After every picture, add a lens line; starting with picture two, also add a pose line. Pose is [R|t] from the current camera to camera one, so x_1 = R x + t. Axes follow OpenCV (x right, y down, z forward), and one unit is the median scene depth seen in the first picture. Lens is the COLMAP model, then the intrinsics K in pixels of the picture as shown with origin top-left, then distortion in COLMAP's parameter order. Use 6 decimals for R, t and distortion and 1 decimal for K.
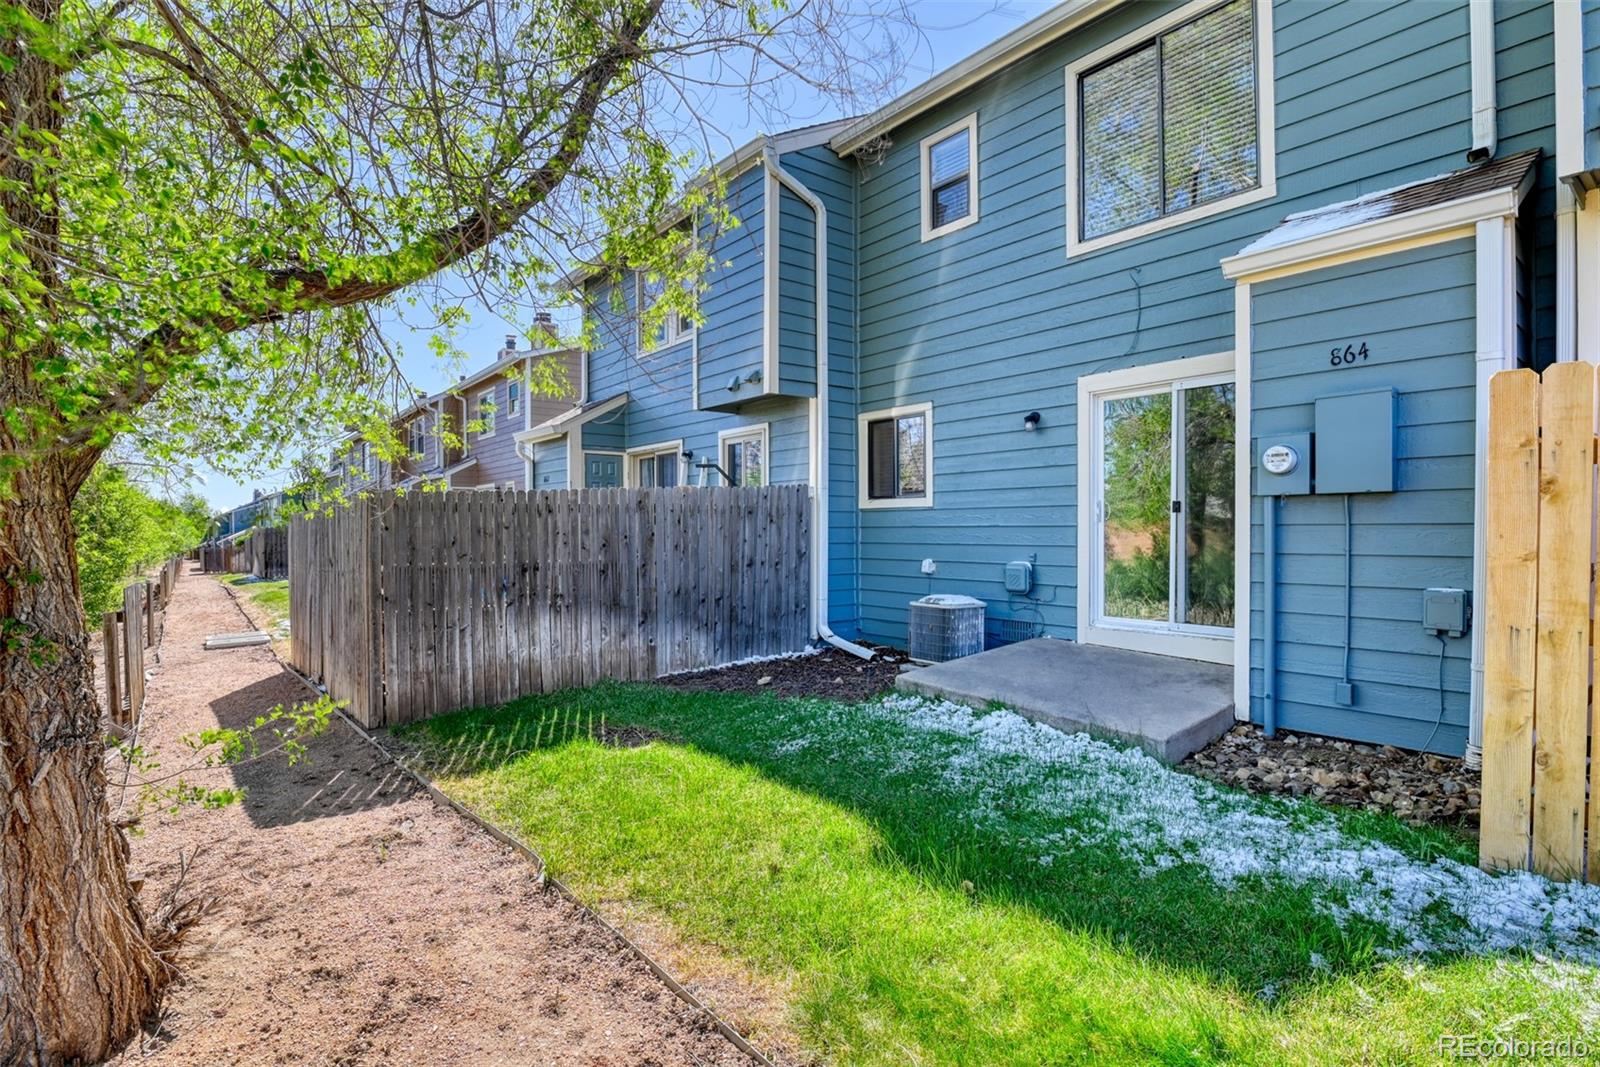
lens RADIAL K [[782.8, 0, 804.5], [0, 782.8, 537.0], [0, 0, 1]] dist [-0.016878, -0.006615]
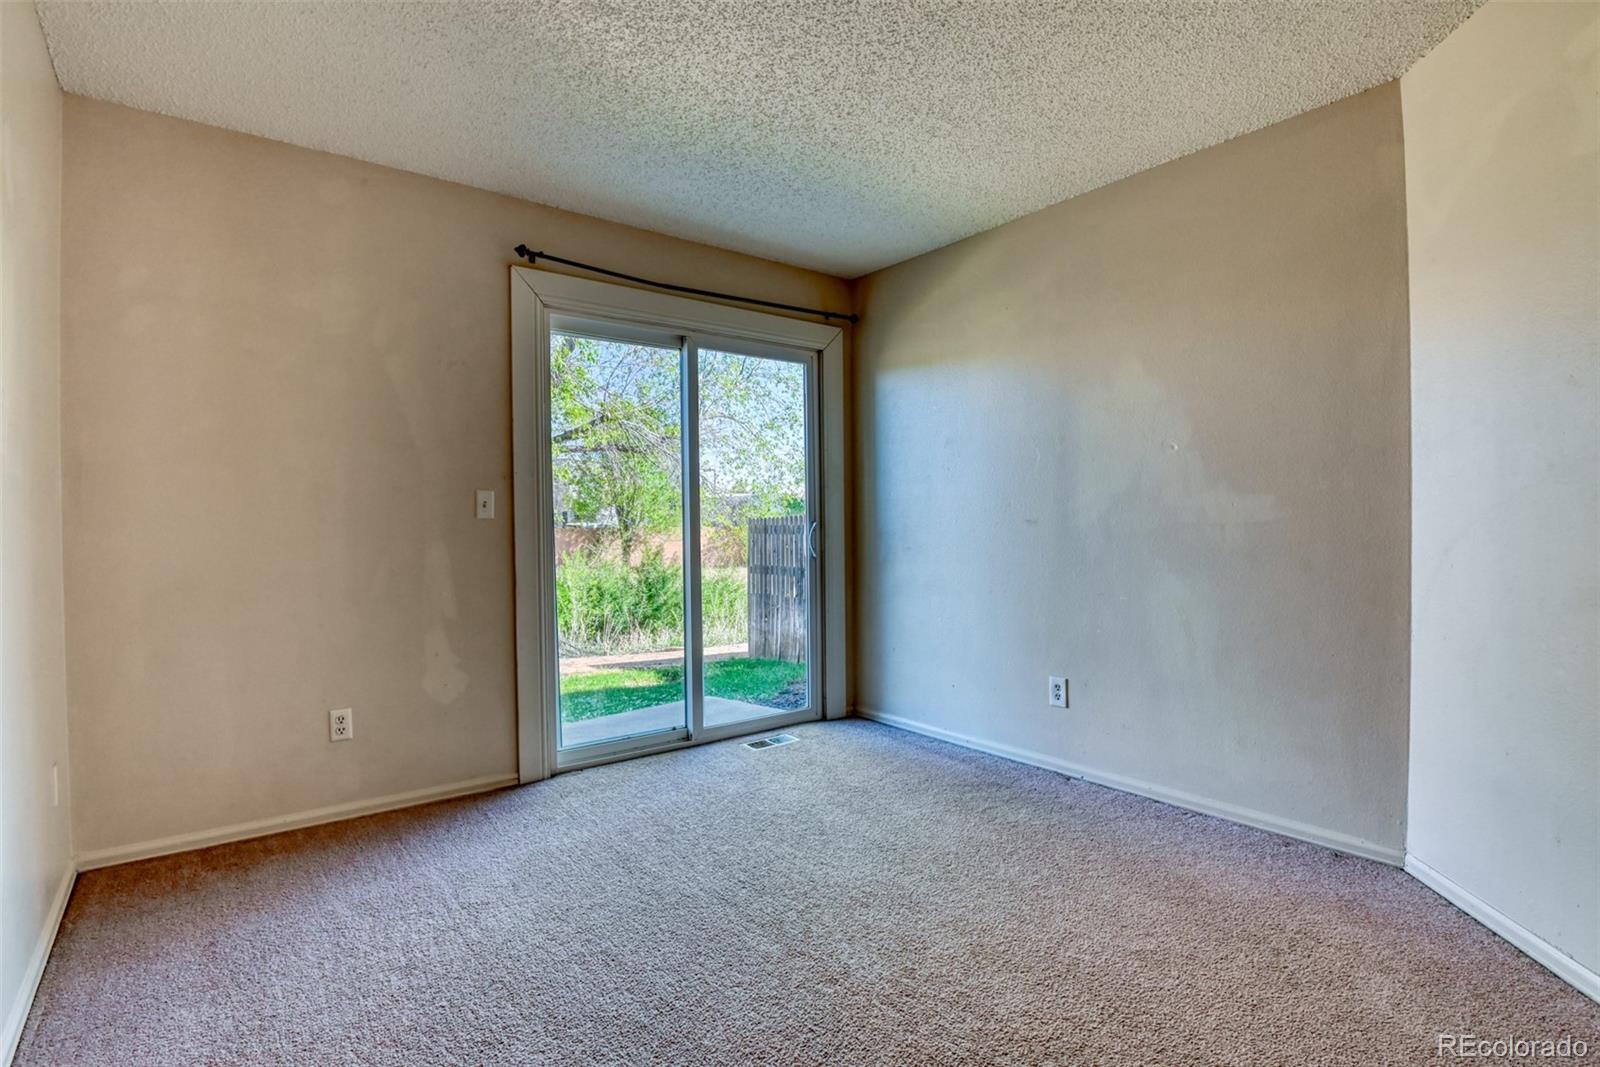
lens RADIAL K [[782.8, 0, 804.5], [0, 782.8, 537.0], [0, 0, 1]] dist [-0.016878, -0.006615]
pose [[-0.013864, 0.014572, -0.999798, 1.089575], [0.001532, 0.999893, 0.014552, -0.043598], [0.999903, -0.001330, -0.013885, 1.070329]]
